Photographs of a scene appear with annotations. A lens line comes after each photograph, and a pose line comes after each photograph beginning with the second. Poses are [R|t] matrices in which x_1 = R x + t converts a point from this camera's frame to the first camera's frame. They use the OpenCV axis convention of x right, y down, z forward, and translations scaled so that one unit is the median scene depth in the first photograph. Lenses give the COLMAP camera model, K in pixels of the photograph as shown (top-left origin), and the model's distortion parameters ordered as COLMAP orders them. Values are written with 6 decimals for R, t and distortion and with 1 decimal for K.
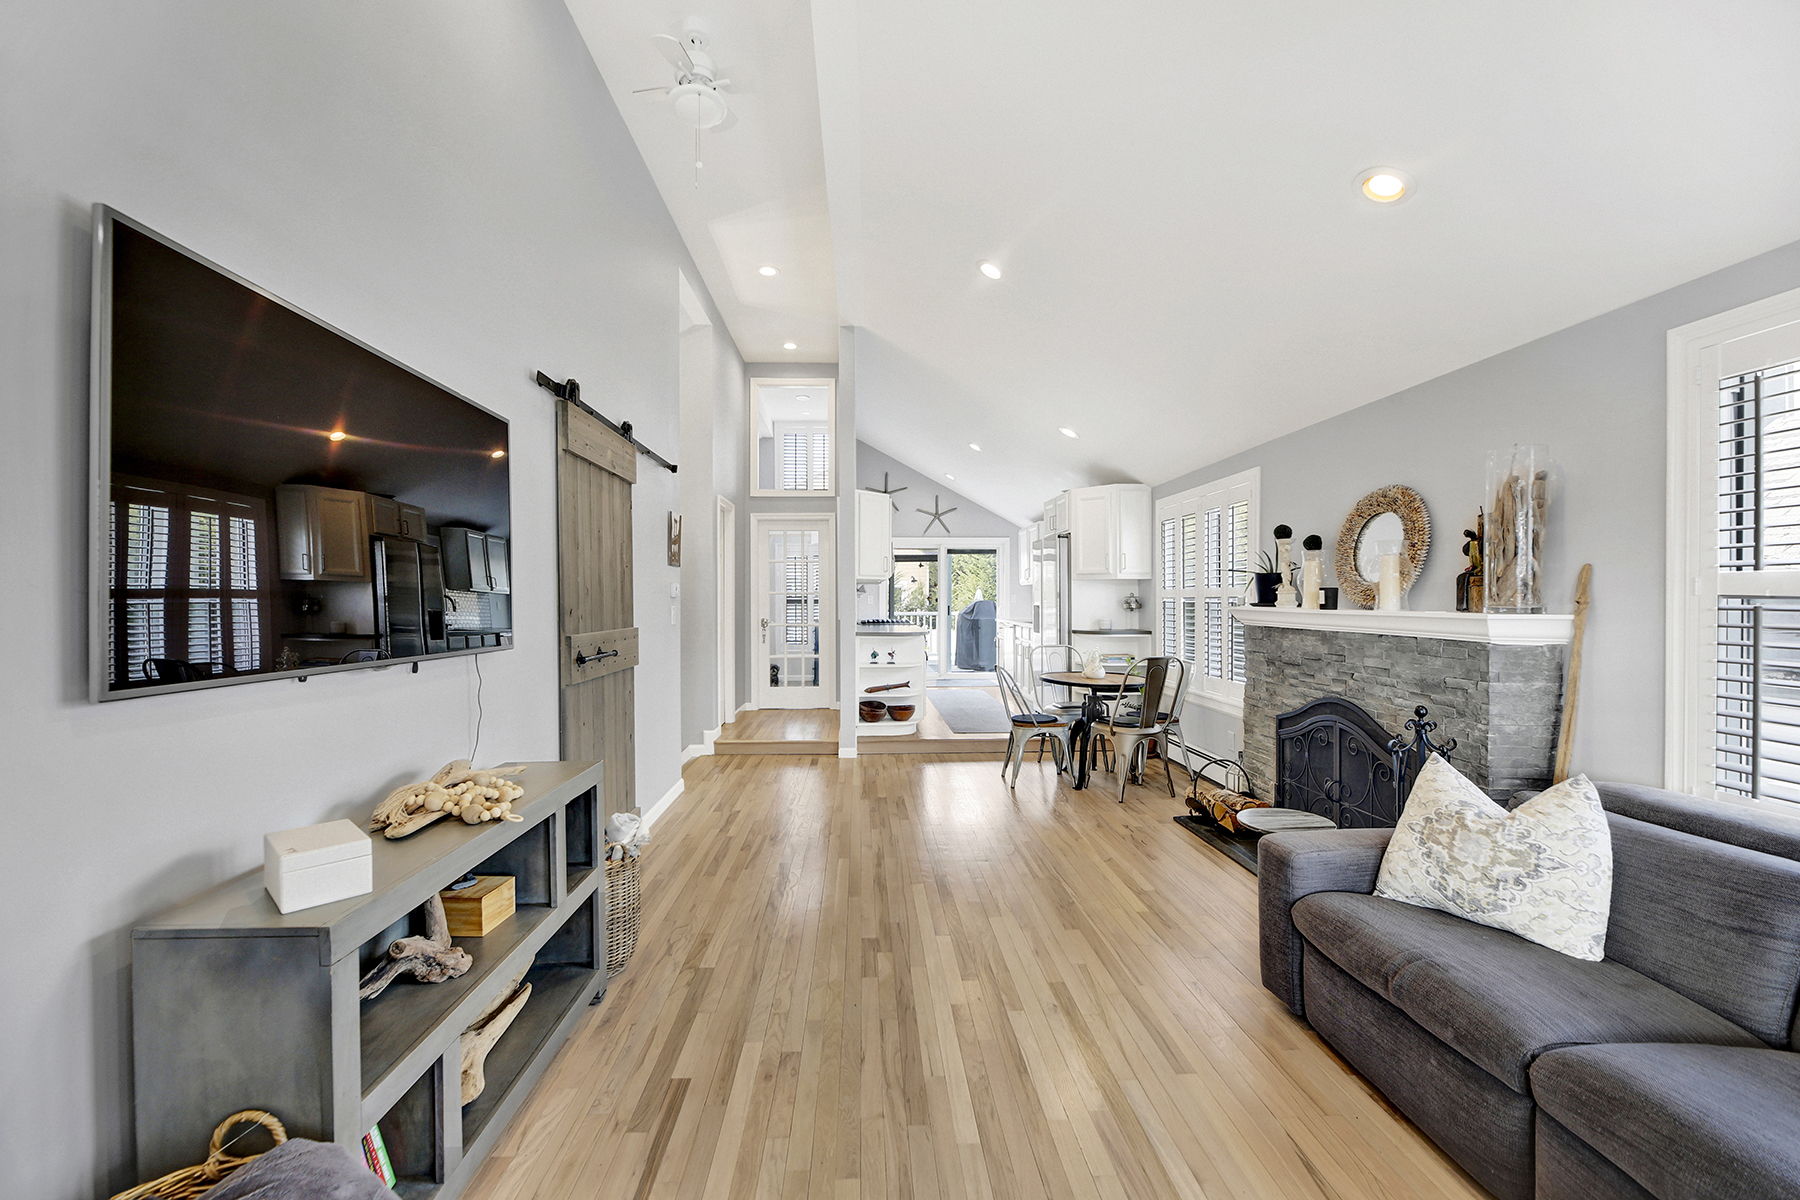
lens RADIAL K [[696.1, 0, 911.8], [0, 696.1, 602.2], [0, 0, 1]] dist [-0.000436, -0.000044]
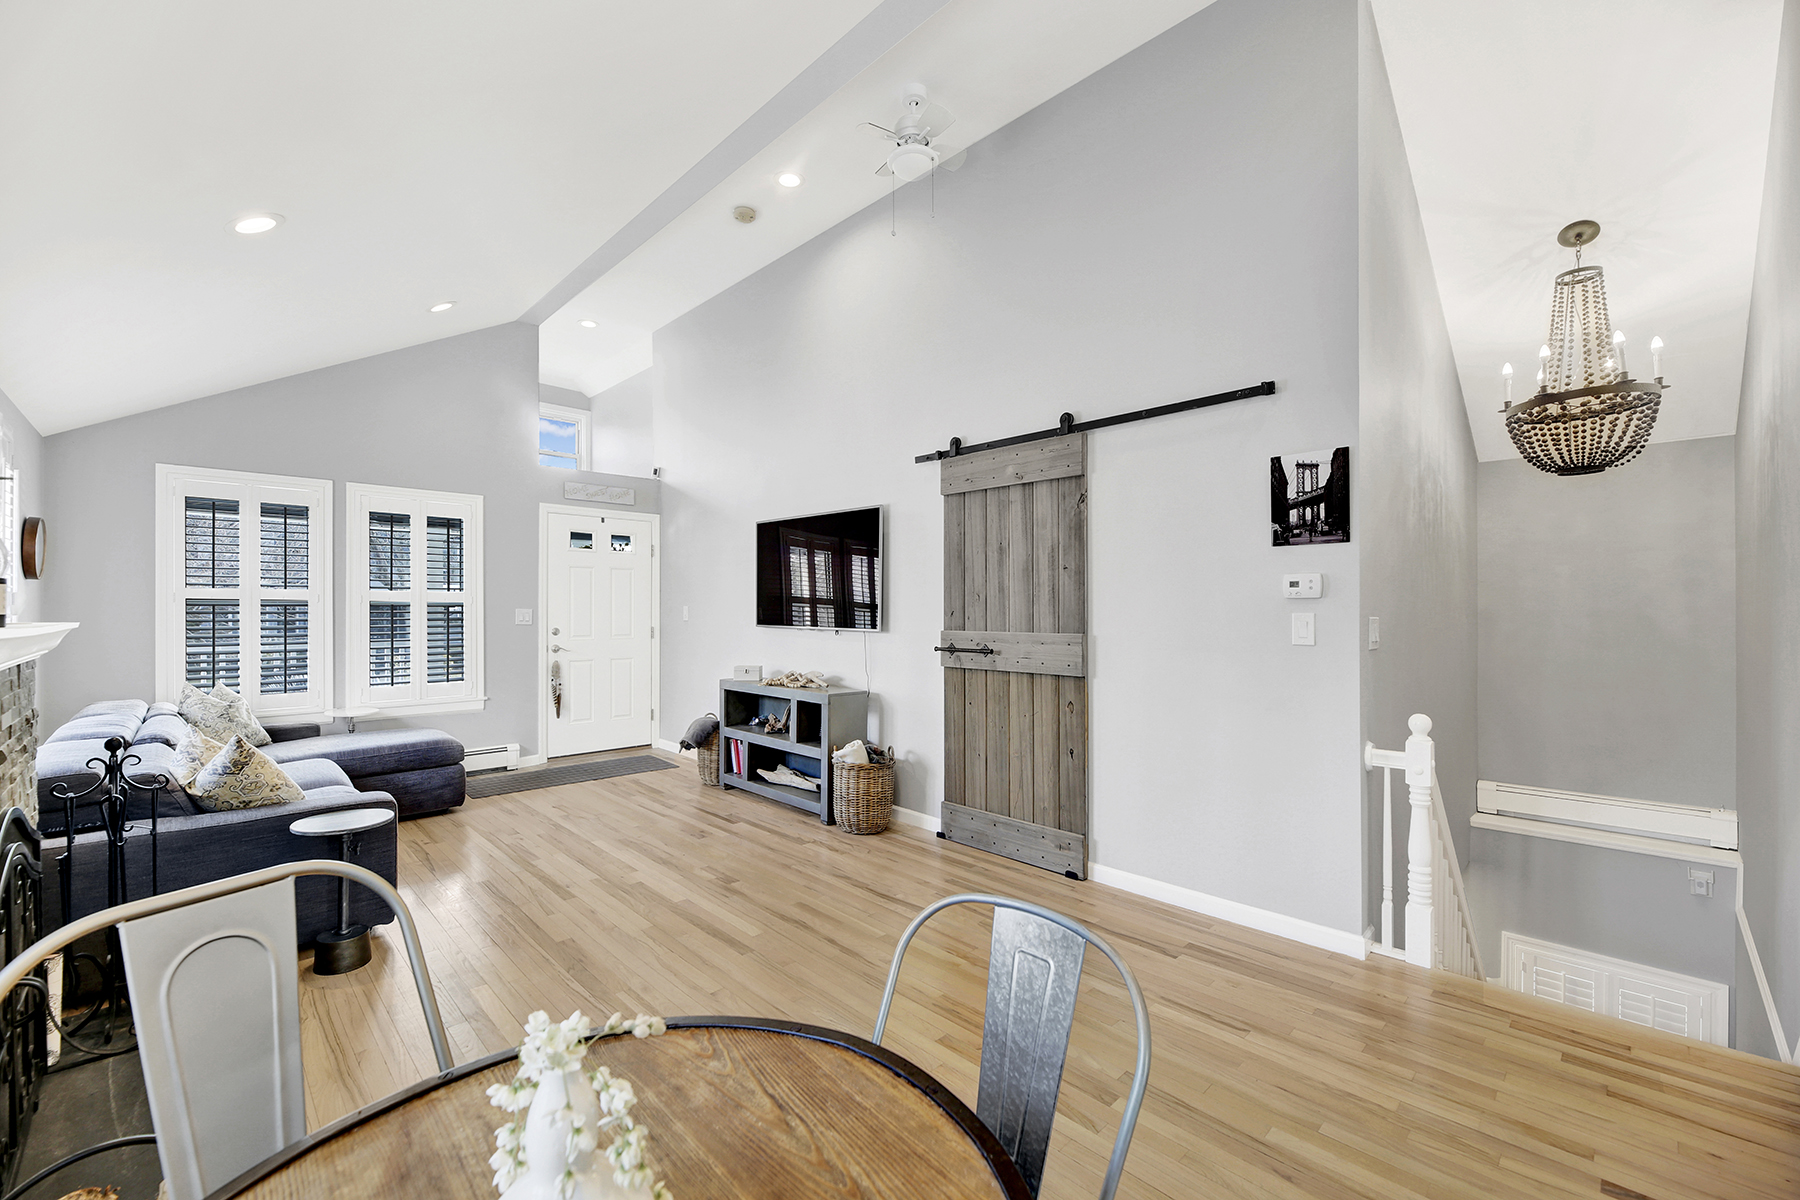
lens RADIAL K [[760.9, 0, 883.5], [0, 760.9, 610.8], [0, 0, 1]] dist [-0.000876, -0.000242]
pose [[-0.771315, 0.005209, -0.636433, 0.346759], [0.000131, 0.999968, 0.008026, -0.003124], [0.636454, 0.006107, -0.771290, 1.298951]]
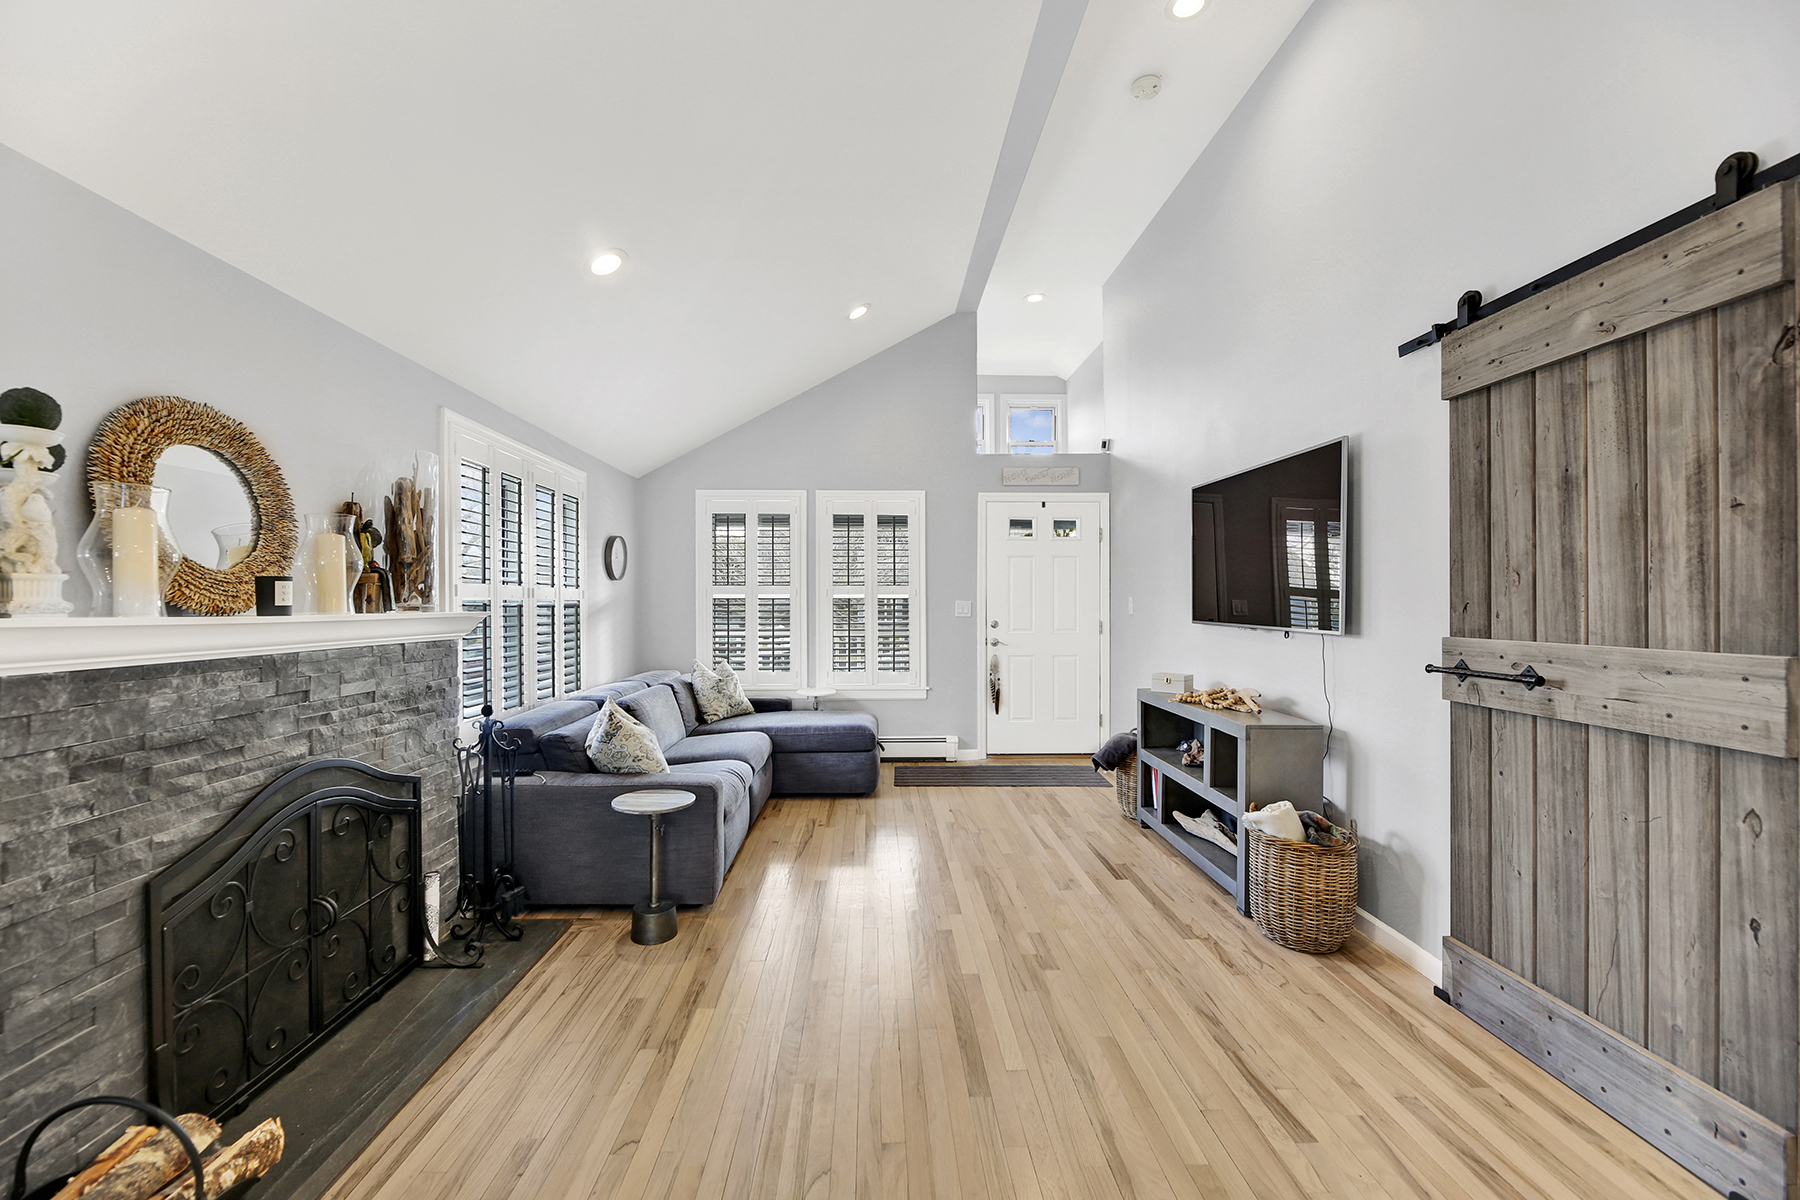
lens RADIAL K [[740.1, 0, 872.7], [0, 740.1, 602.6], [0, 0, 1]] dist [-0.000685, -0.003471]
pose [[-0.997808, 0.005282, 0.065961, 0.062424], [0.005654, 0.999969, 0.005464, -0.000674], [-0.065930, 0.005825, -0.997807, 1.167340]]
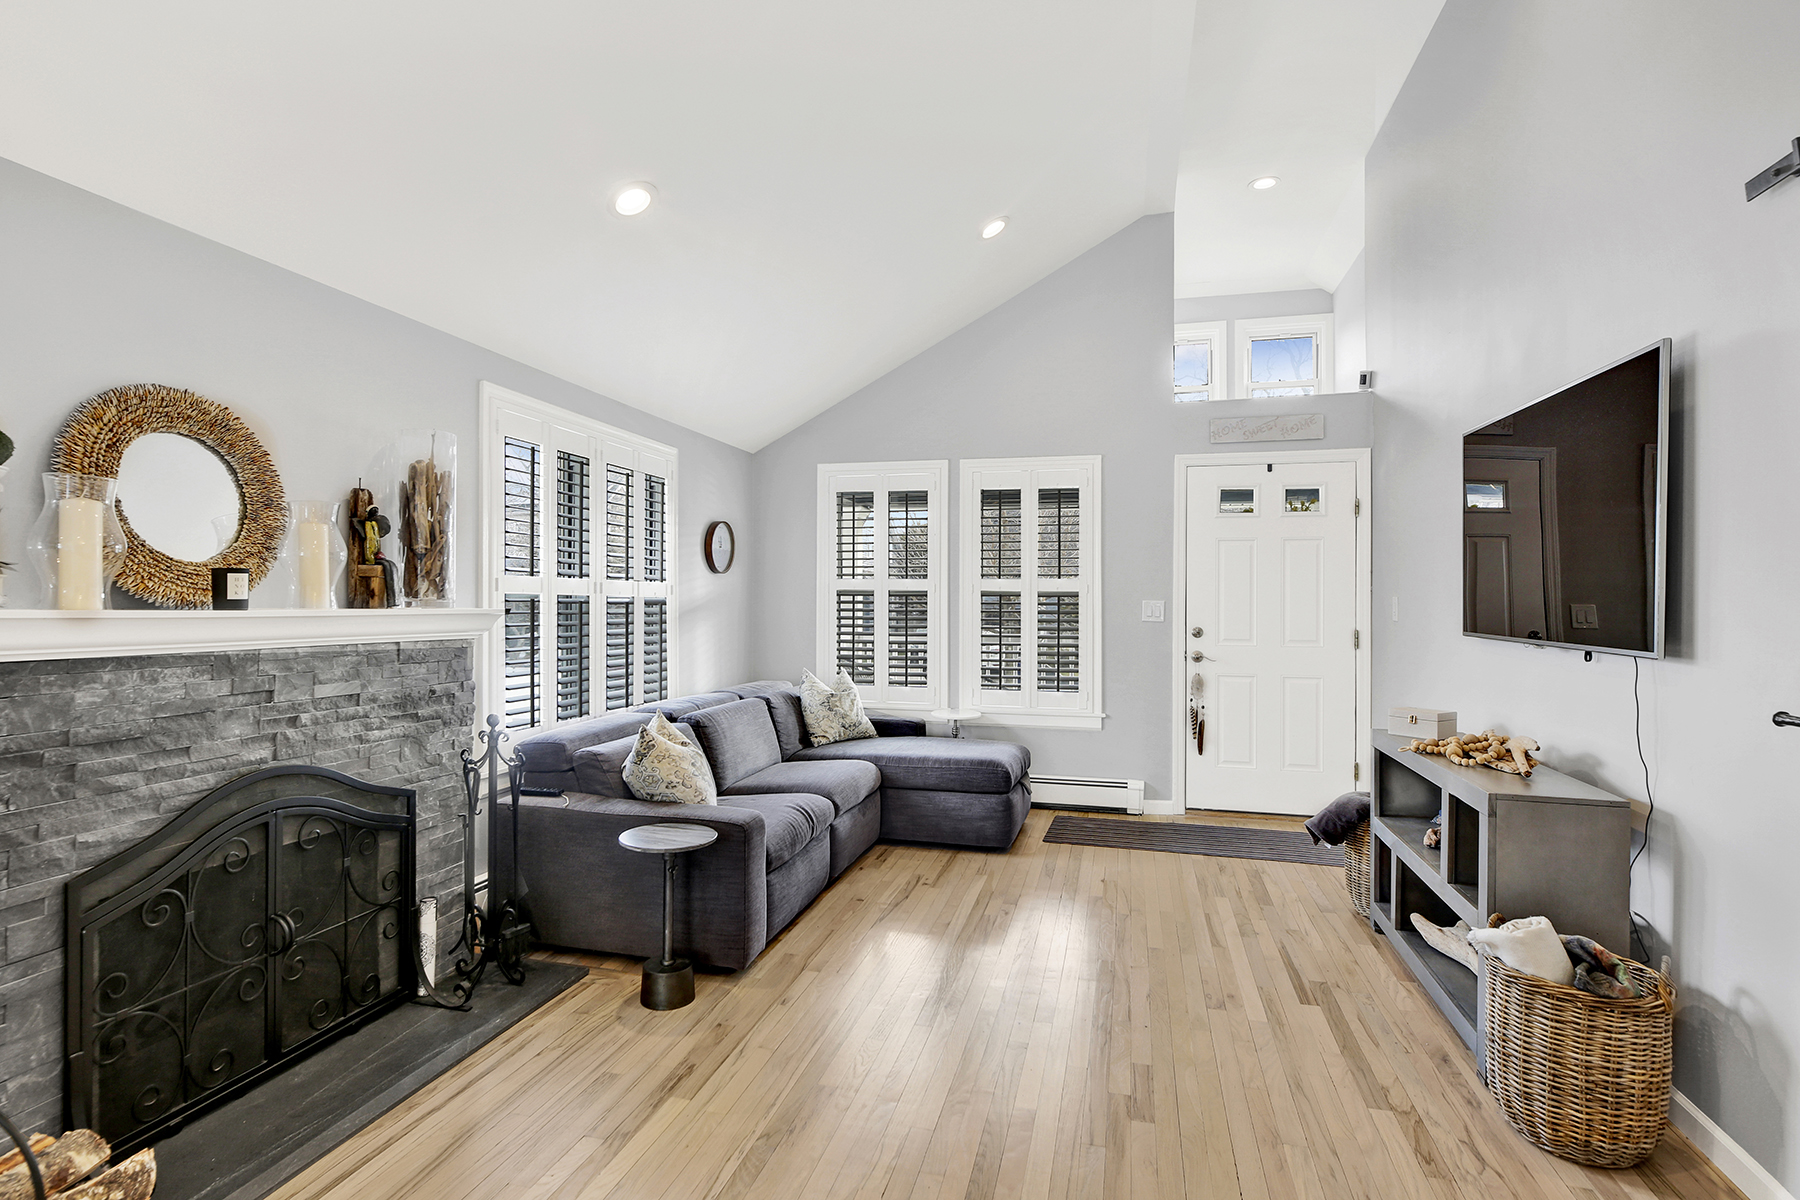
lens RADIAL K [[910.0, 0, 872.1], [0, 910.0, 595.8], [0, 0, 1]] dist [0.001985, -0.001095]
pose [[-0.940112, -0.000357, 0.340865, -0.066627], [-0.000746, 0.999999, -0.001008, -0.000167], [-0.340865, -0.001202, -0.940112, 1.109592]]
